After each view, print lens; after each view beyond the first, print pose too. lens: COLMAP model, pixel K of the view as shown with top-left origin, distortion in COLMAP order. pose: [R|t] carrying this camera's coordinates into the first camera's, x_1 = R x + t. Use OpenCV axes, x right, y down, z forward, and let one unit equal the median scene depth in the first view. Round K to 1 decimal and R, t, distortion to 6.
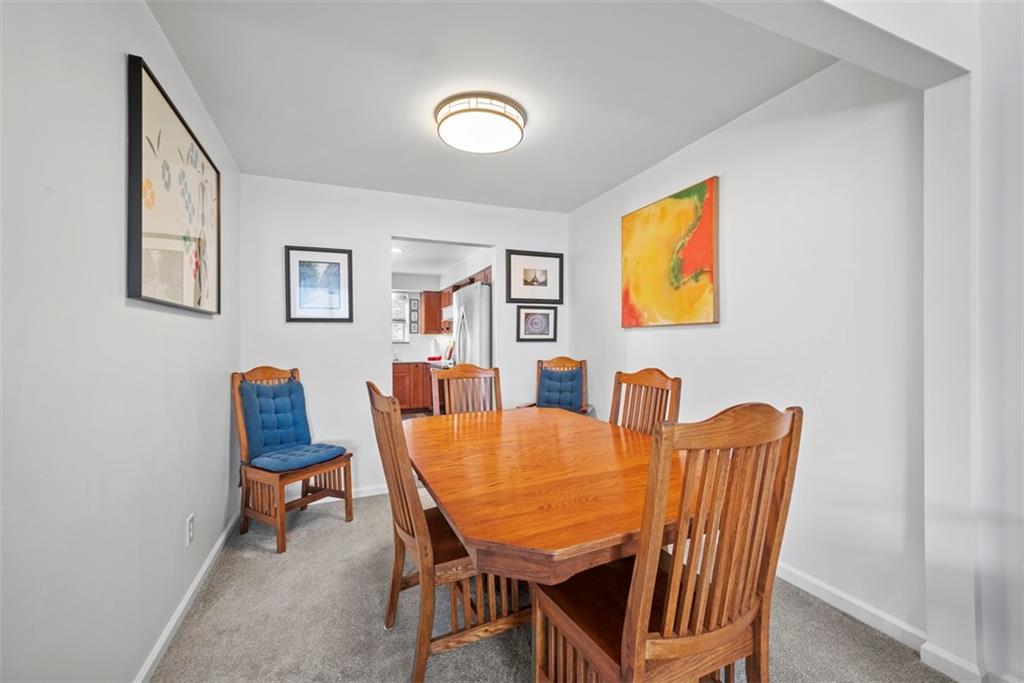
lens RADIAL K [[406.0, 0, 510.8], [0, 406.0, 343.3], [0, 0, 1]] dist [0.000800, 0.000300]
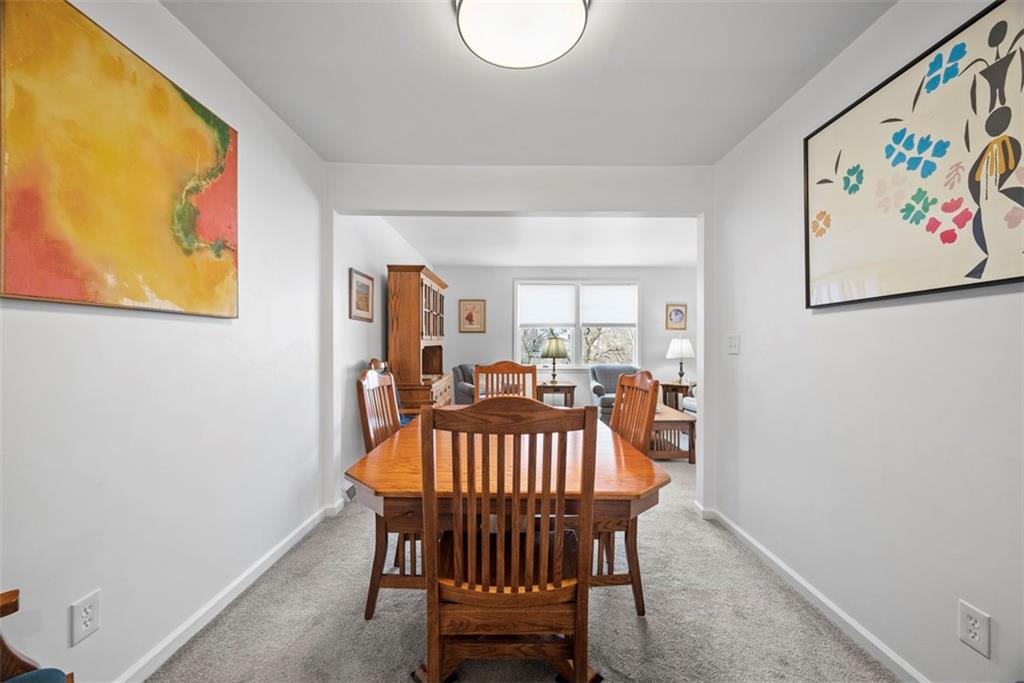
lens RADIAL K [[406.0, 0, 513.5], [0, 406.0, 342.8], [0, 0, 1]] dist [0.000800, 0.000300]
pose [[-0.919689, 0.006483, 0.392594, -0.268051], [0.004972, 0.999976, -0.004864, 0.003126], [-0.392616, -0.002522, -0.919699, 1.366030]]
